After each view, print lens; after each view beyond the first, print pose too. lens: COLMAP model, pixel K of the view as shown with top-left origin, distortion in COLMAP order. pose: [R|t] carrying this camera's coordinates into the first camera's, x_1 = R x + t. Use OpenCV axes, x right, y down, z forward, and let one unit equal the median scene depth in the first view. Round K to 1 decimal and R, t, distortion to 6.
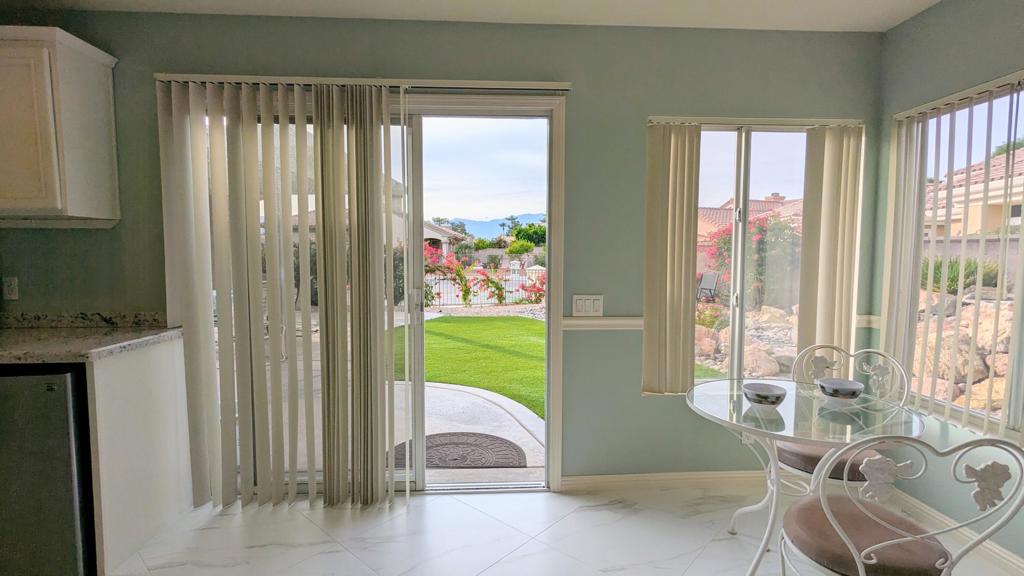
lens RADIAL K [[483.4, 0, 513.4], [0, 483.4, 288.3], [0, 0, 1]] dist [0.000412, -0.000962]
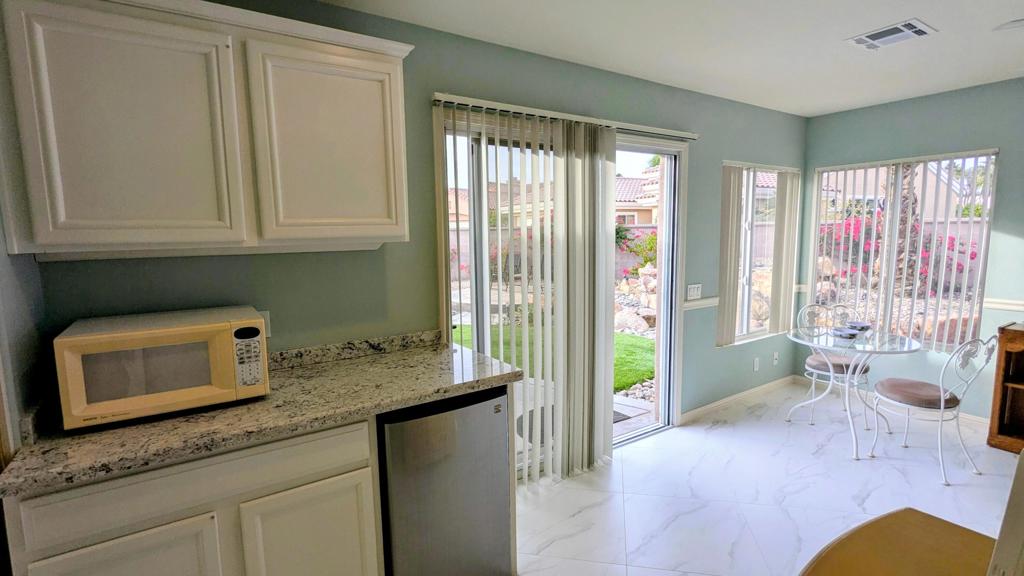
lens RADIAL K [[483.4, 0, 516.0], [0, 483.4, 288.4], [0, 0, 1]] dist [0.000412, -0.000962]
pose [[0.858861, -0.073813, 0.506862, -1.061837], [0.048243, 0.996820, 0.063418, -0.093408], [-0.509932, -0.030015, 0.859691, 0.050392]]
